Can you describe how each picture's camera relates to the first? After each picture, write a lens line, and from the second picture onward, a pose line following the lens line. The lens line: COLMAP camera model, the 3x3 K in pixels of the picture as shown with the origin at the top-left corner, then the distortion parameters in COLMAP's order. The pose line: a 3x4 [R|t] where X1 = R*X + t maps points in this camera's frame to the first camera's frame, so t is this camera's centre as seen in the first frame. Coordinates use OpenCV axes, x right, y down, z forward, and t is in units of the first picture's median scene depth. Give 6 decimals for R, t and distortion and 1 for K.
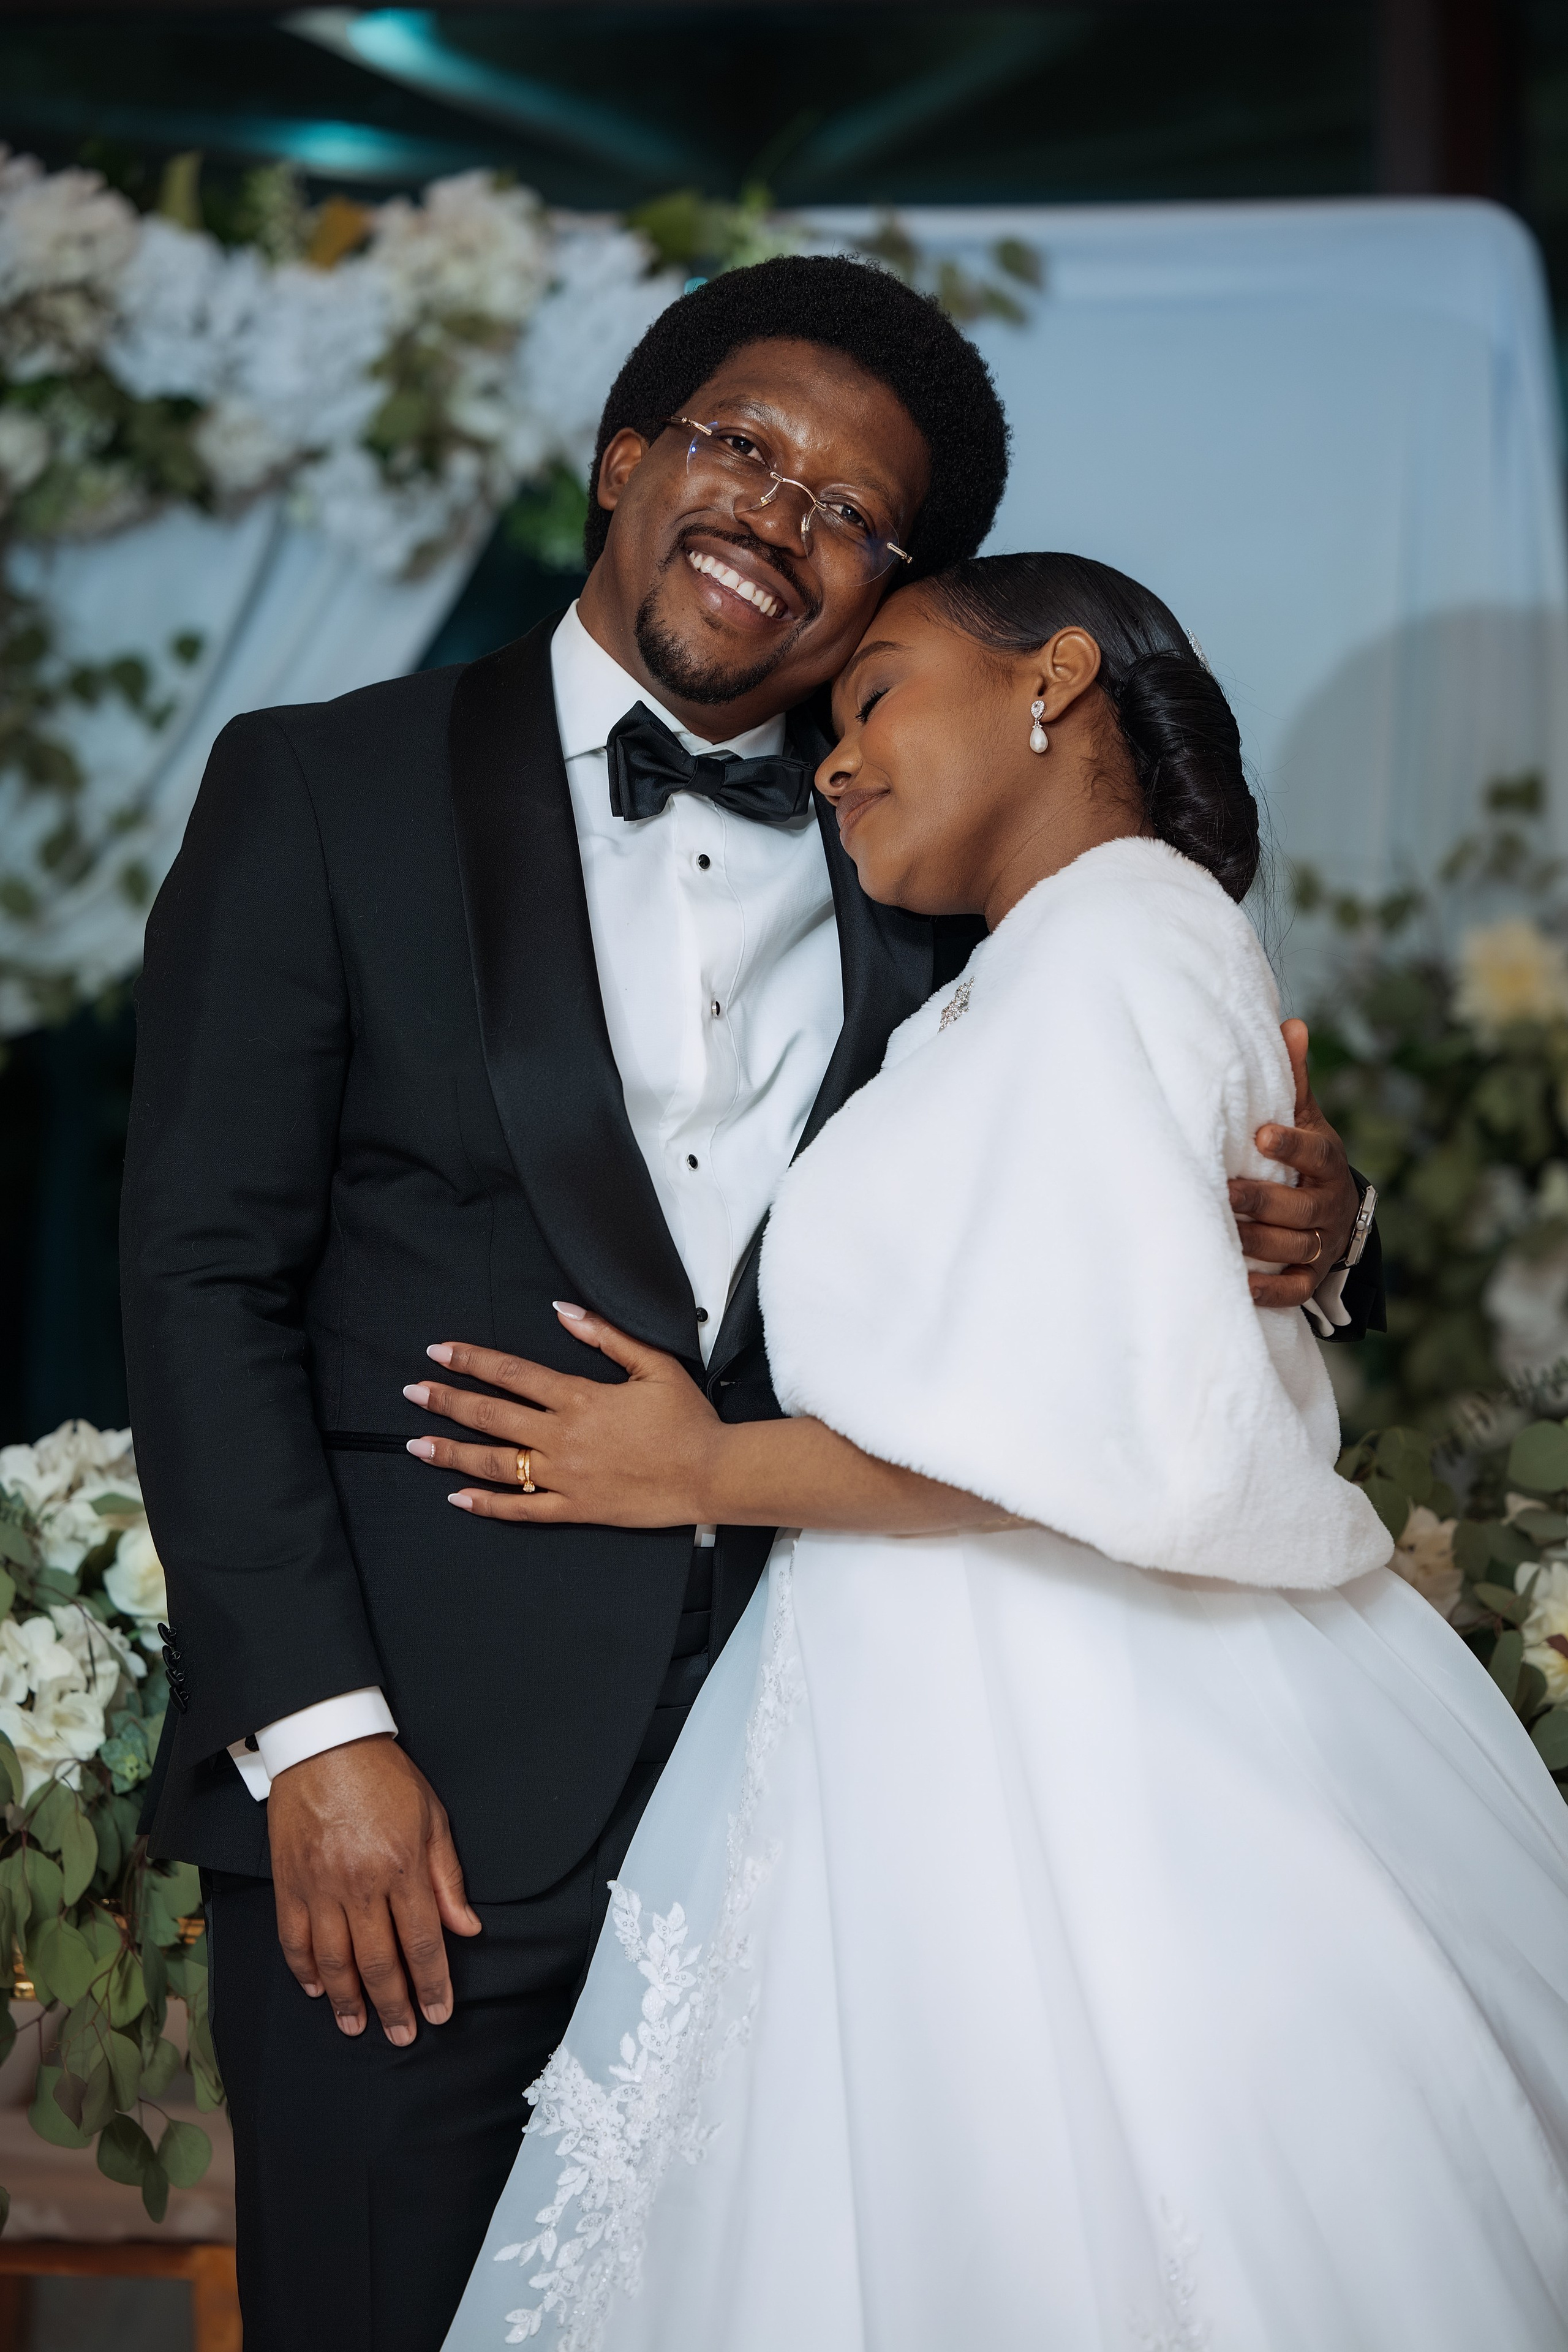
lens RADIAL K [[9115.7, 0, 784.0], [0, 9115.7, 1176.0], [0, 0, 1]] dist [-0.189720, 0.351270]
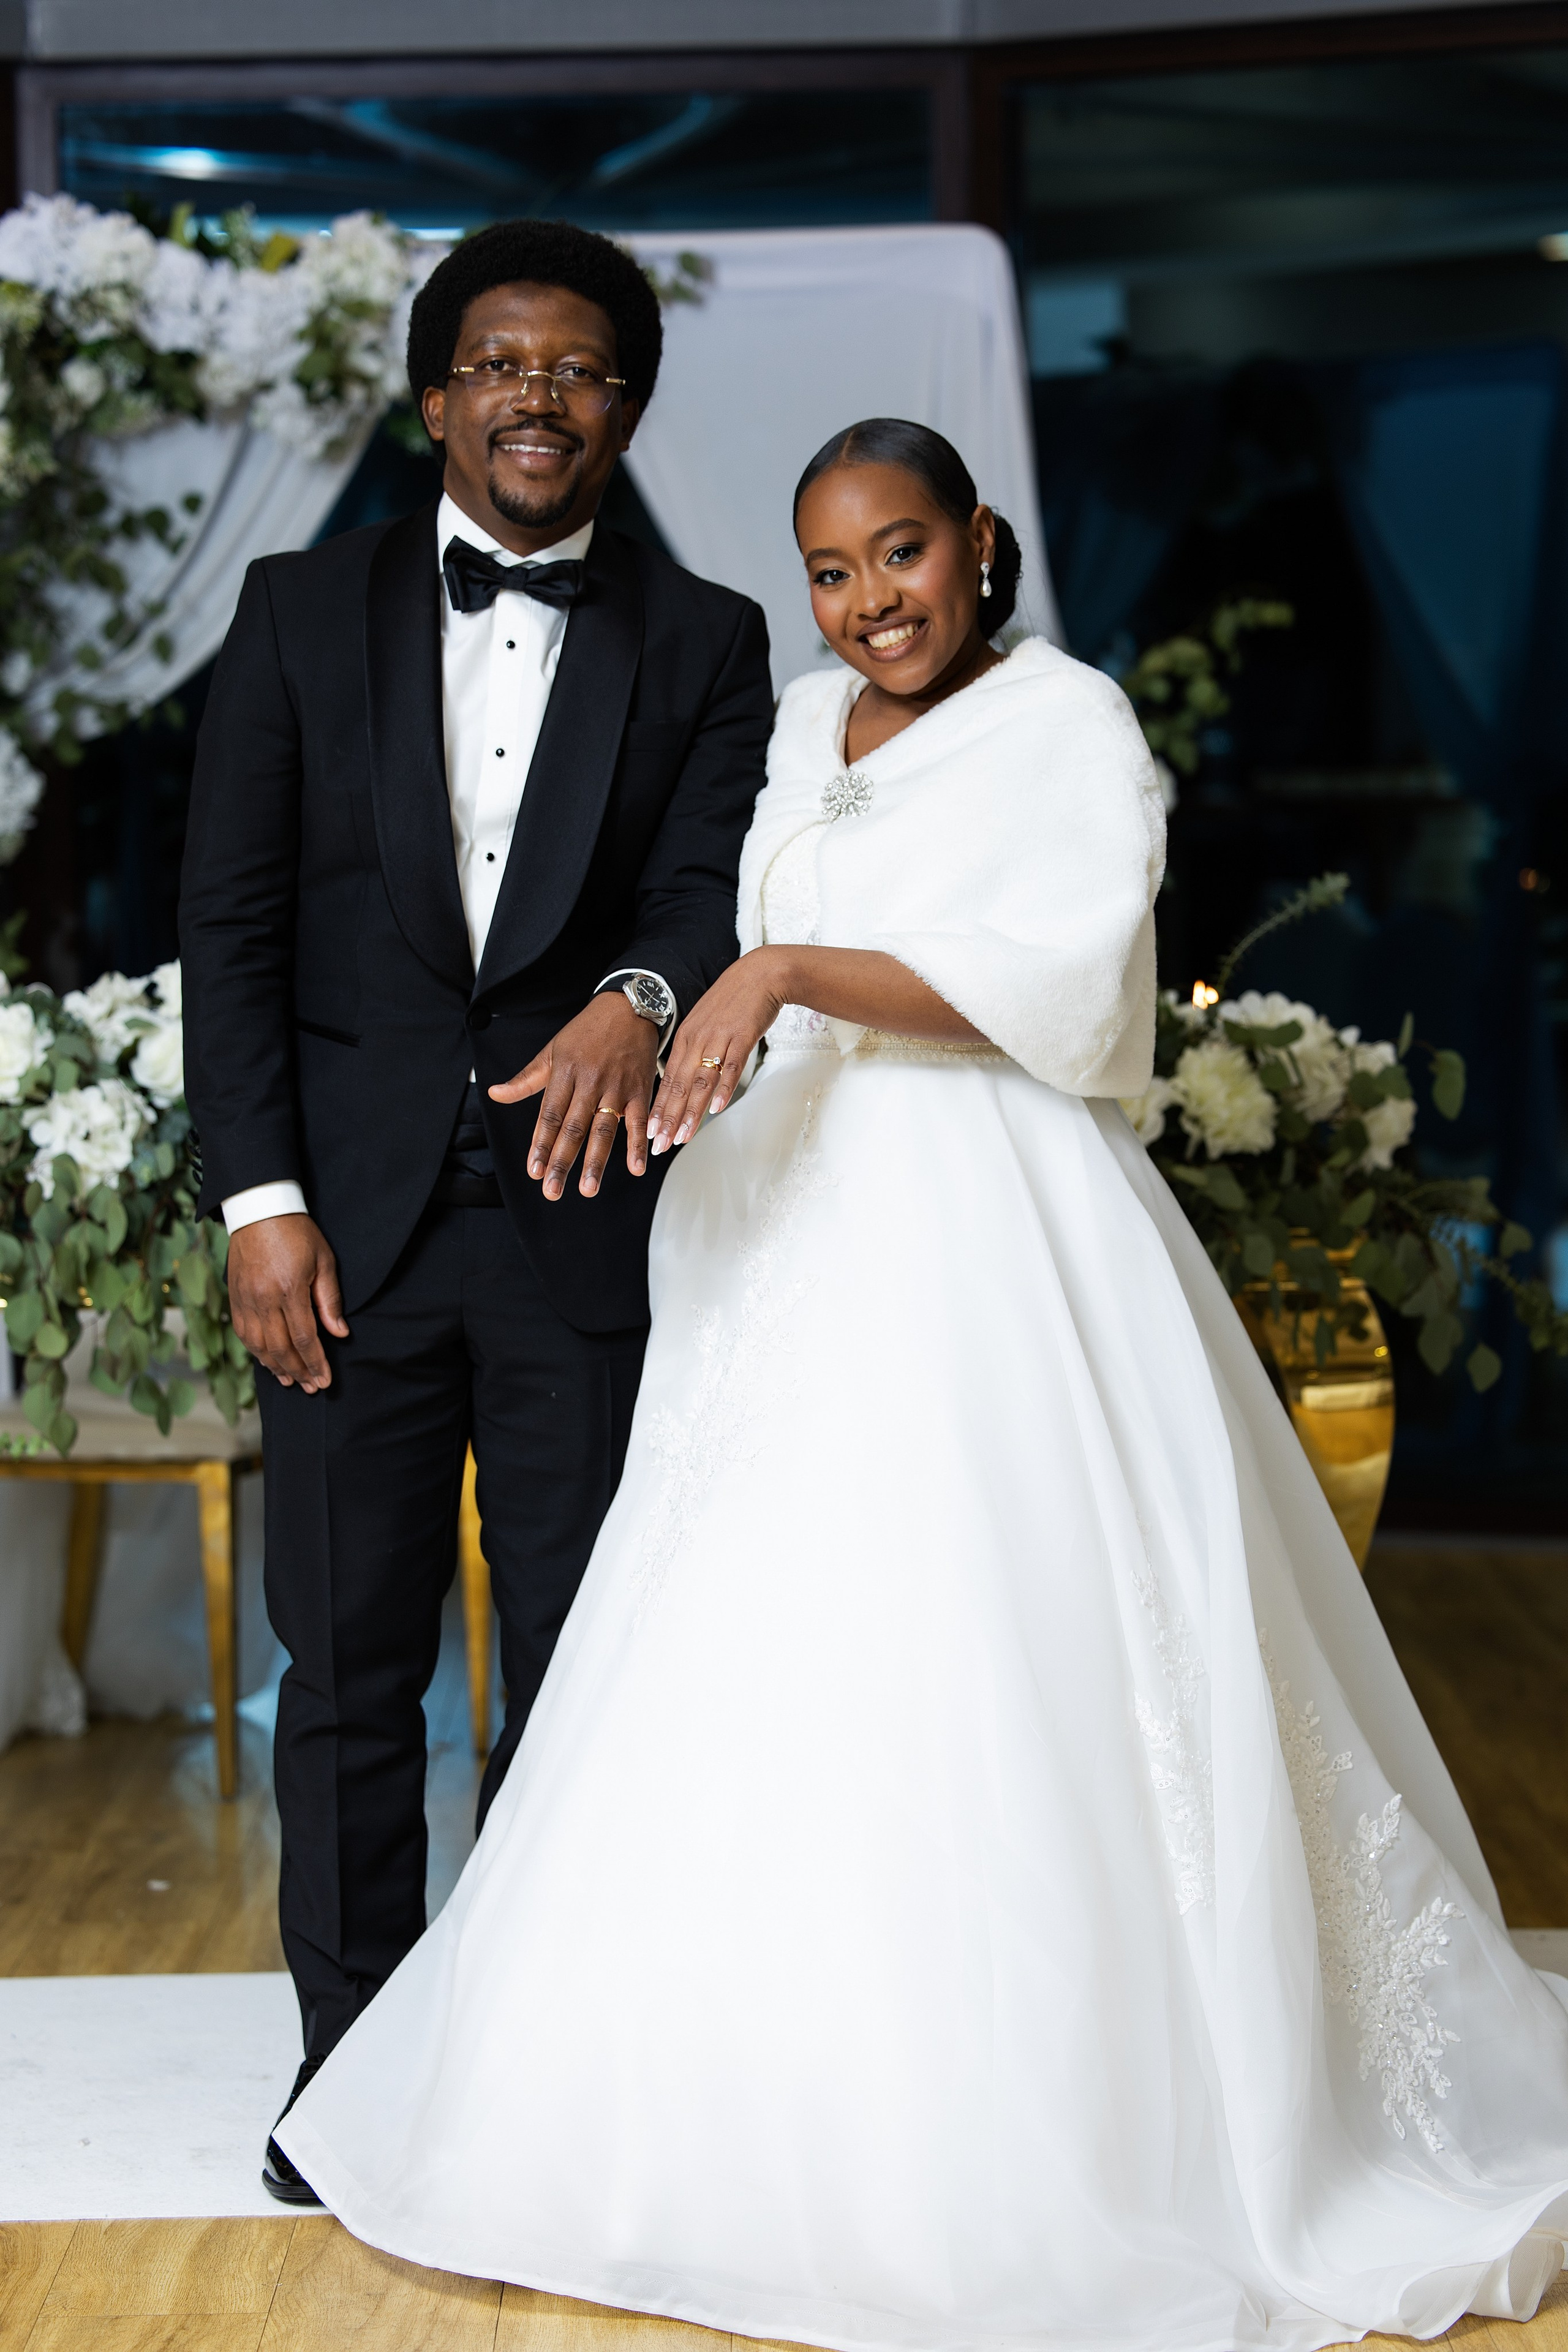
lens RADIAL K [[6135.7, 0, 784.0], [0, 6135.7, 1176.0], [0, 0, 1]] dist [0.027300, 0.130740]
pose [[0.999782, -0.008390, 0.019137, 0.019786], [0.007221, 0.998151, 0.060345, -0.002972], [-0.019608, -0.060193, 0.997994, -0.121128]]
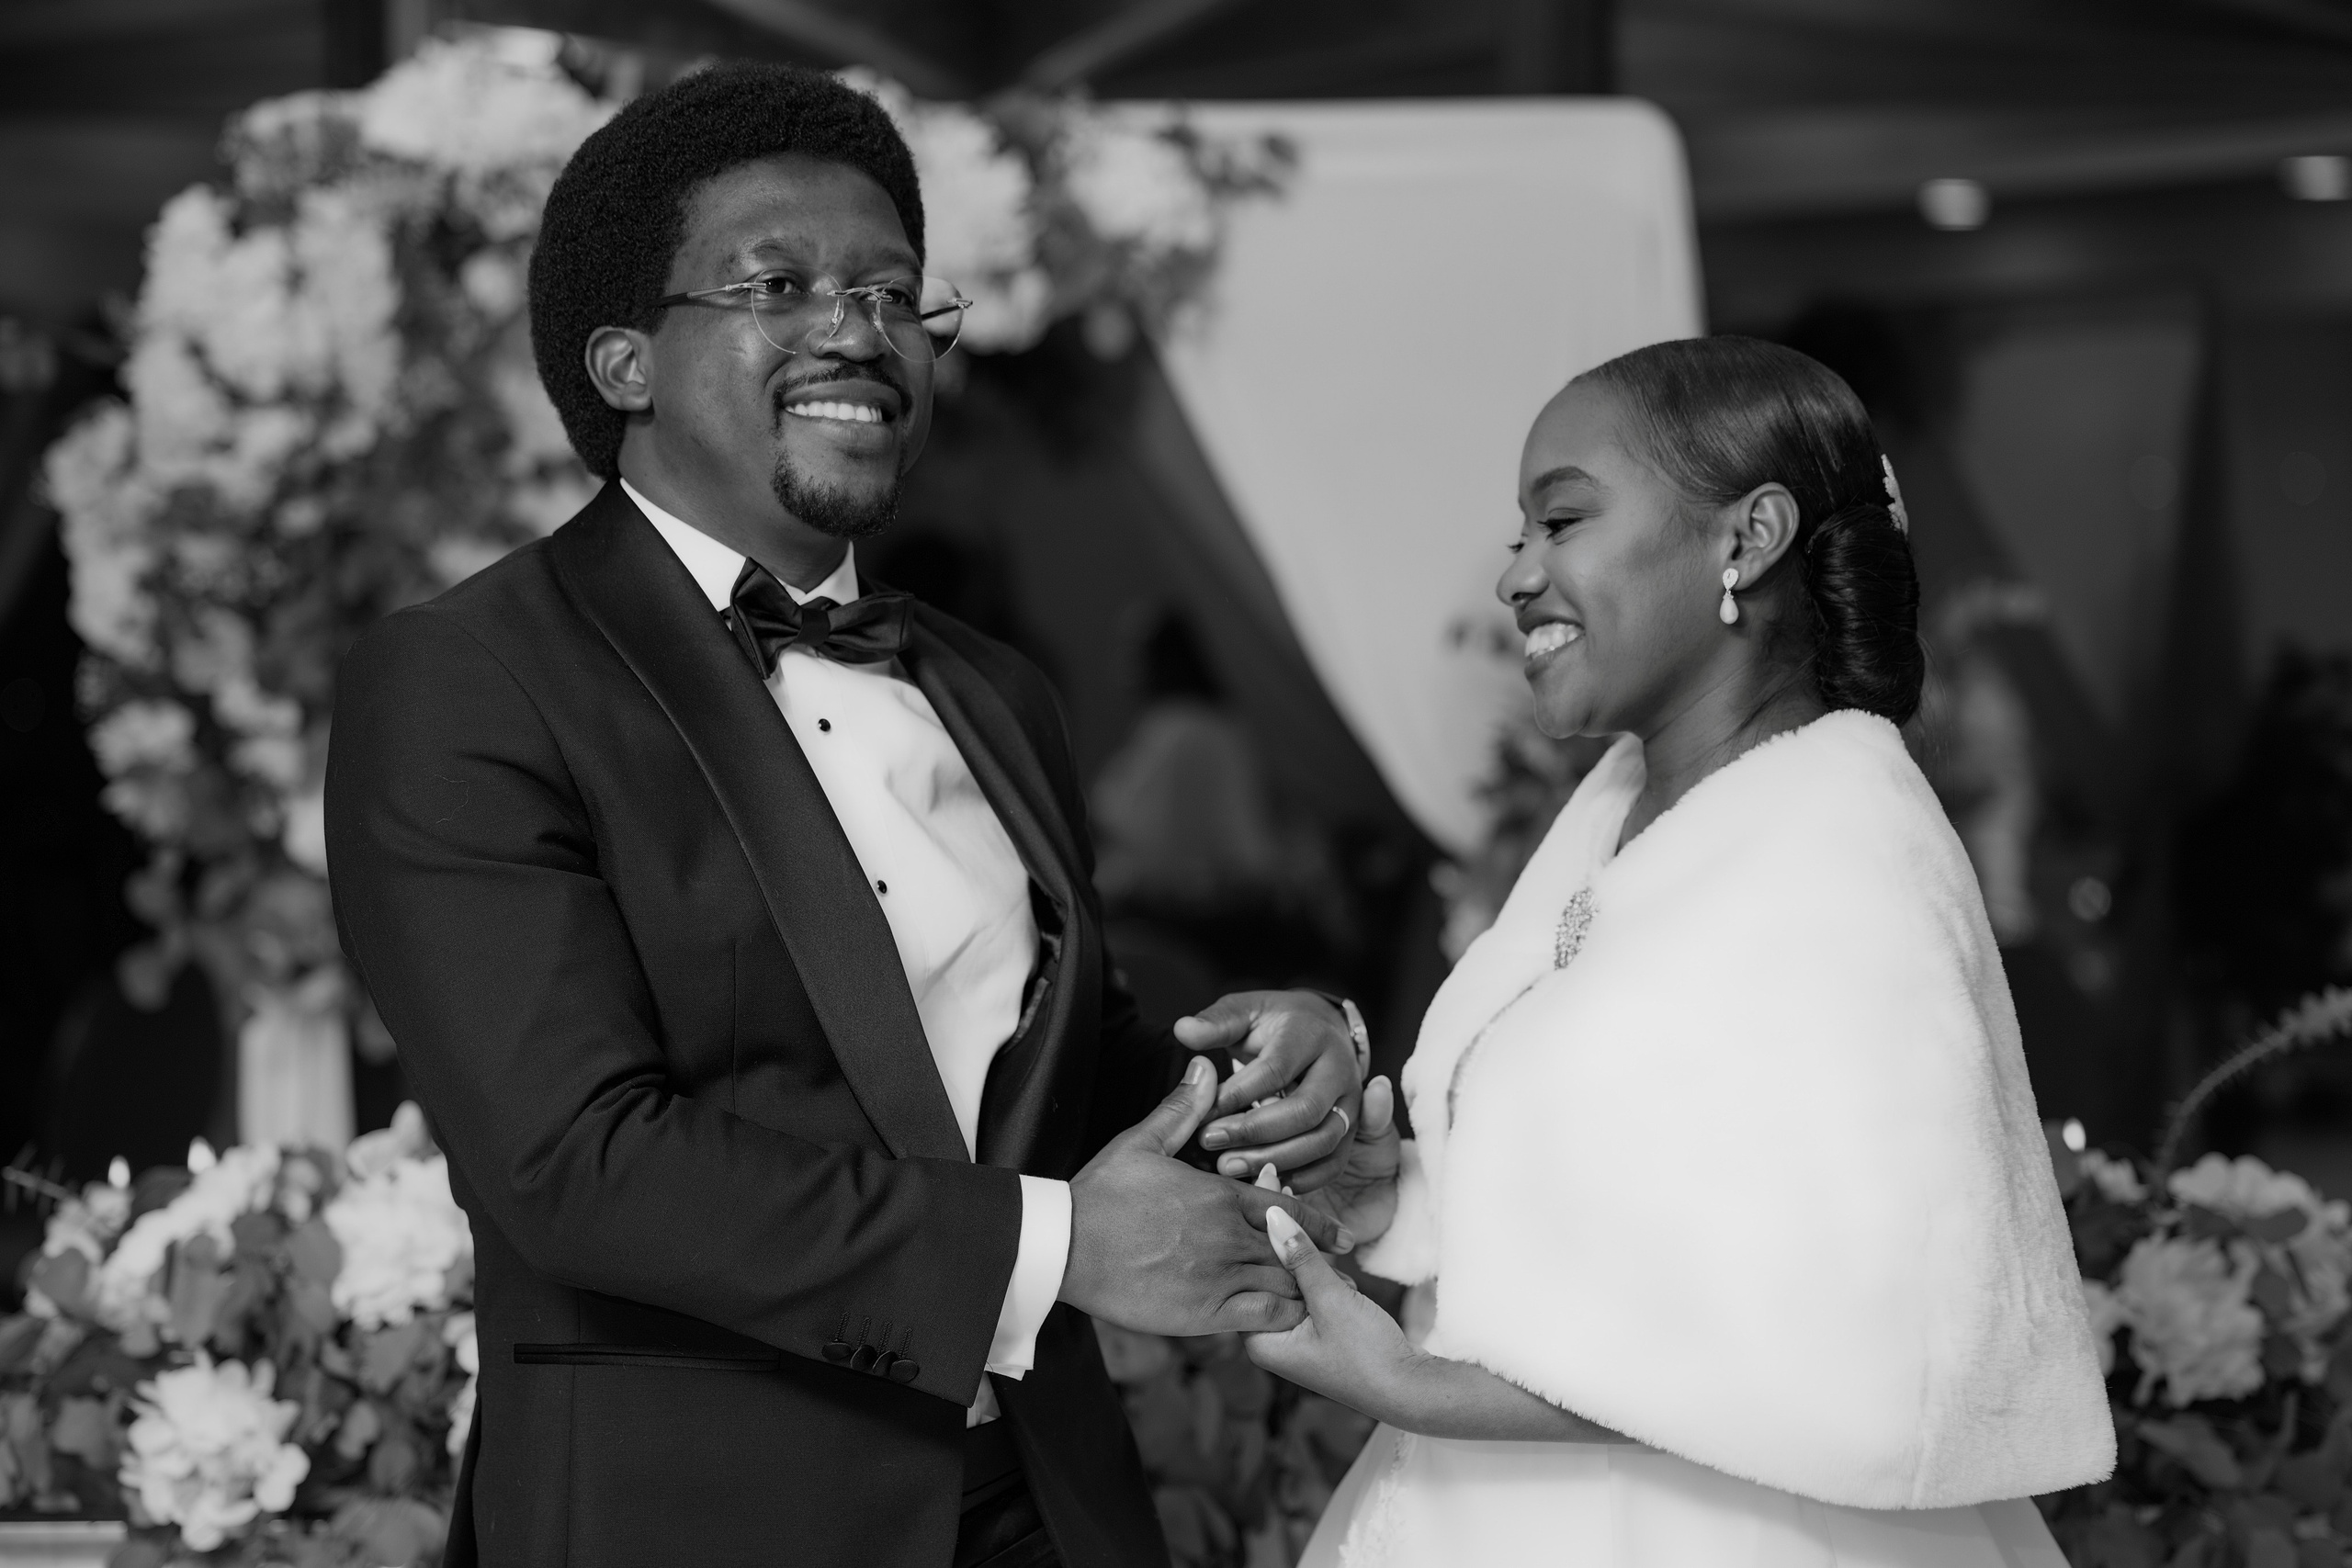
lens RADIAL K [[5869.9, 0, 1138.3], [0, 5869.9, 792.5], [0, 0, 1]] dist [0.086885, 0.546314]
pose [[0.999214, 0.005661, 0.039230, -0.026245], [-0.005867, 0.999970, 0.005131, -0.014163], [-0.039200, -0.005357, 0.999217, 0.174295]]
